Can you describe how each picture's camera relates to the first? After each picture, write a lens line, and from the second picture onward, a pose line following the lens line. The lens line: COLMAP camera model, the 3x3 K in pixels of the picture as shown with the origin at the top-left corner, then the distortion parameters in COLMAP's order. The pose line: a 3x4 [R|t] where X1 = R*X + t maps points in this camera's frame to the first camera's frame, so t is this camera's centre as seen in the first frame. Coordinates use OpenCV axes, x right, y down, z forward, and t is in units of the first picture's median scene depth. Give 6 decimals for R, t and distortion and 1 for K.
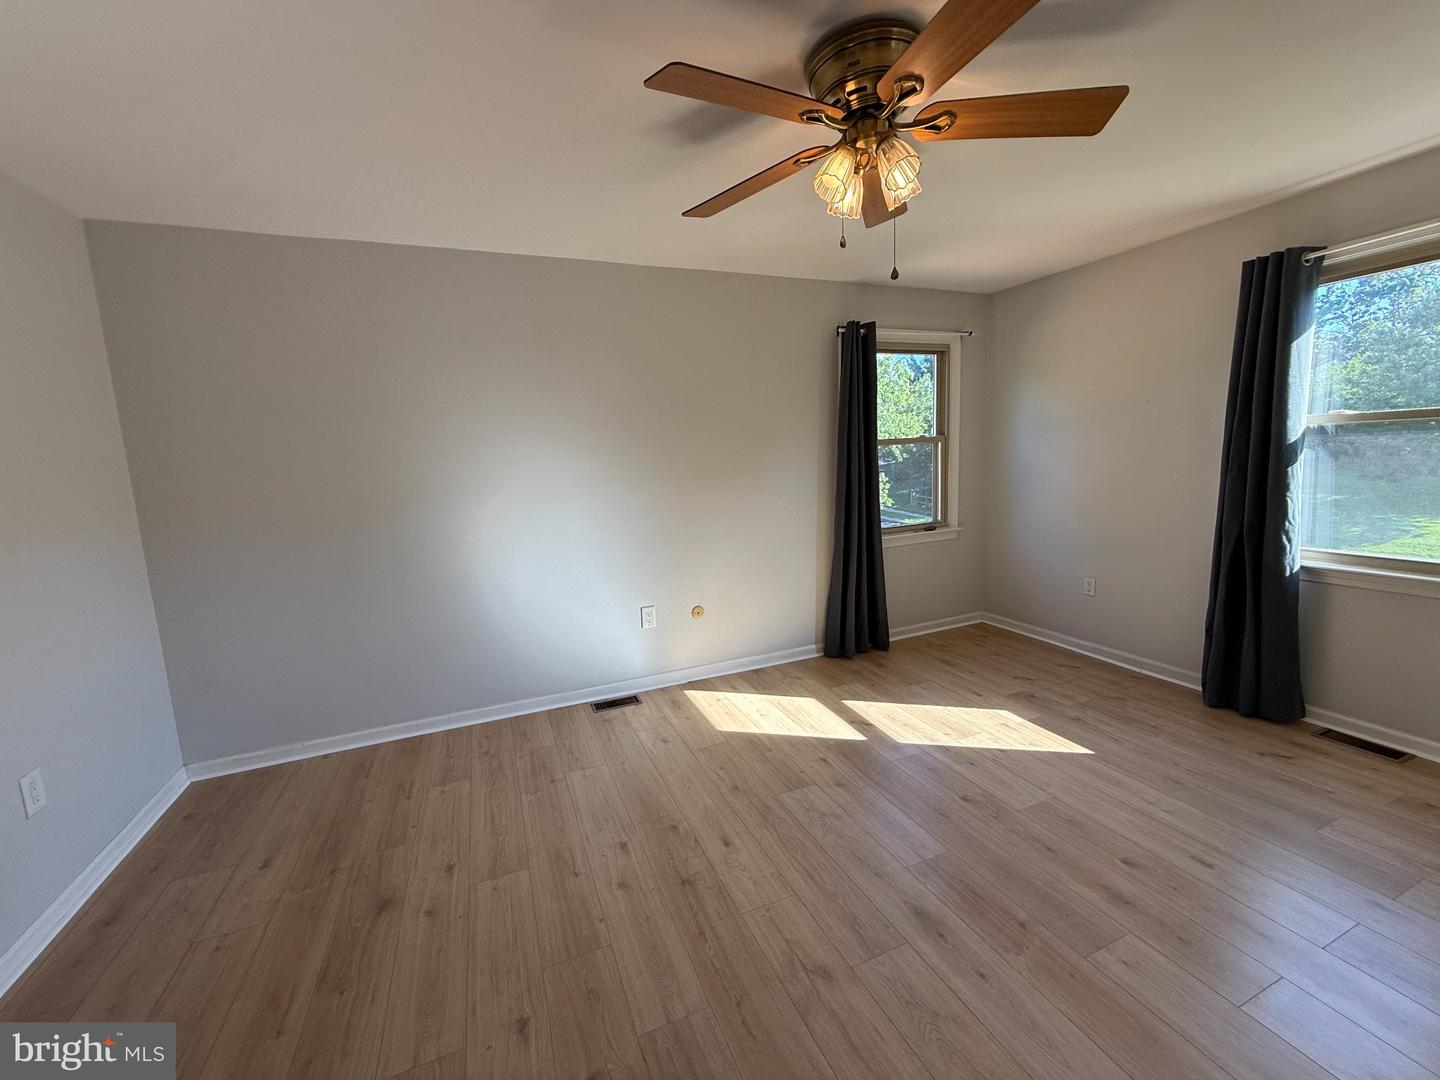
lens RADIAL K [[576.4, 0, 716.4], [0, 576.4, 533.0], [0, 0, 1]] dist [-0.001329, 0.001469]
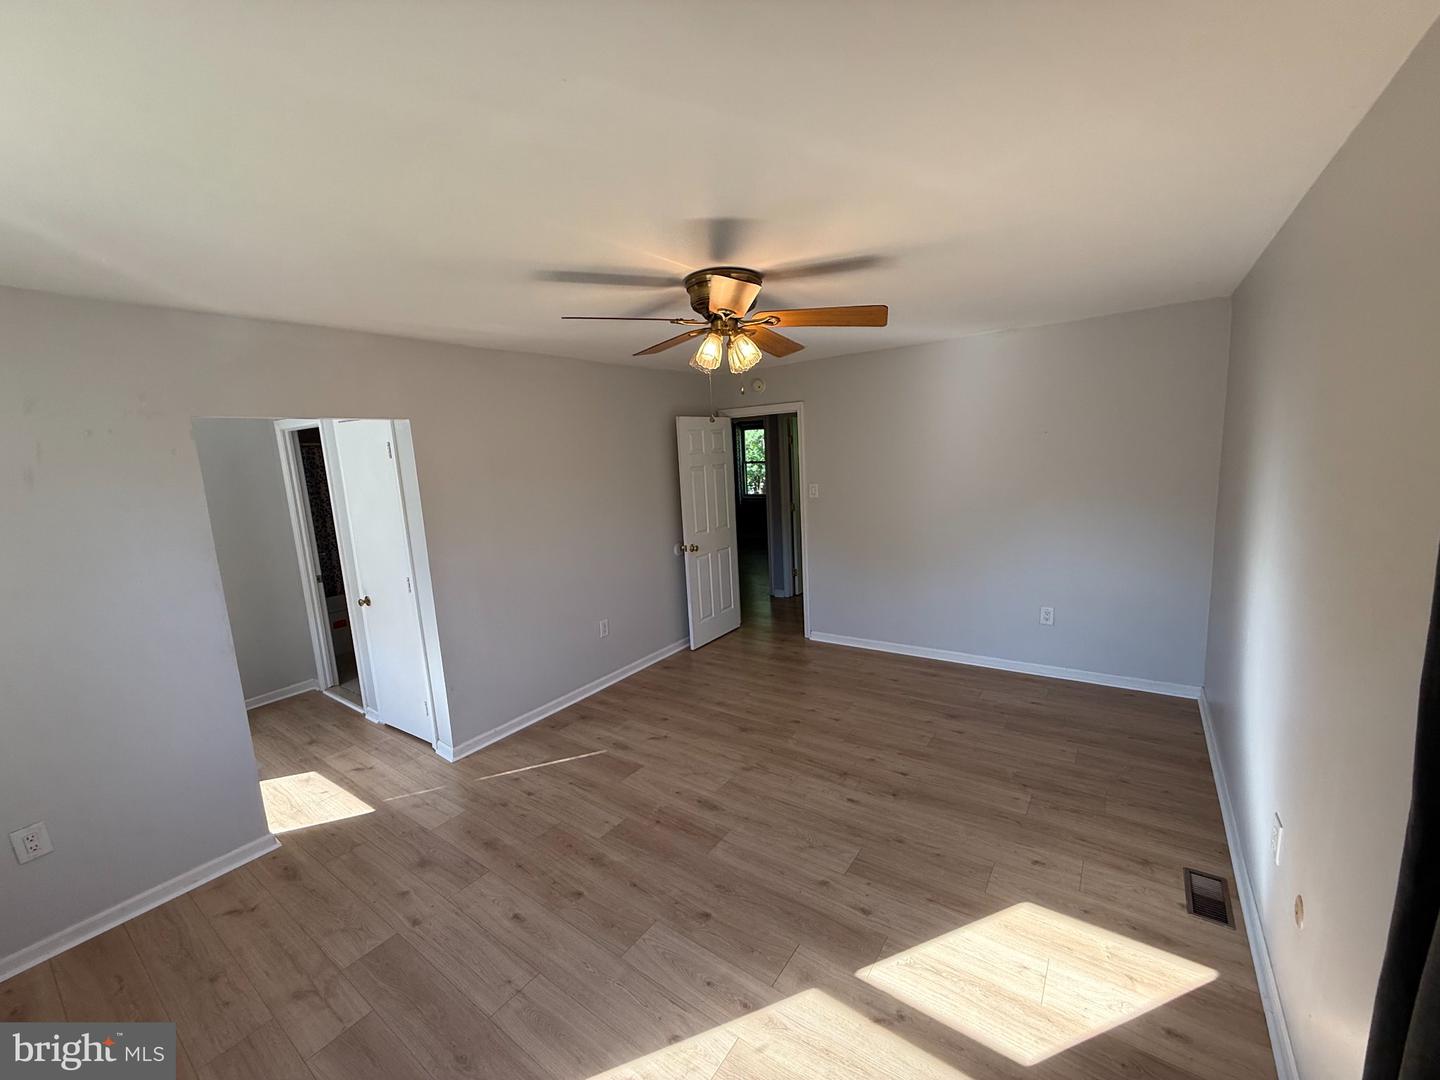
lens RADIAL K [[576.4, 0, 717.7], [0, 576.4, 542.6], [0, 0, 1]] dist [-0.001329, 0.001469]
pose [[-0.844256, 0.176415, -0.506073, 0.907496], [0.022068, 0.954913, 0.296063, -0.472767], [0.535485, 0.238785, -0.810085, 1.879642]]
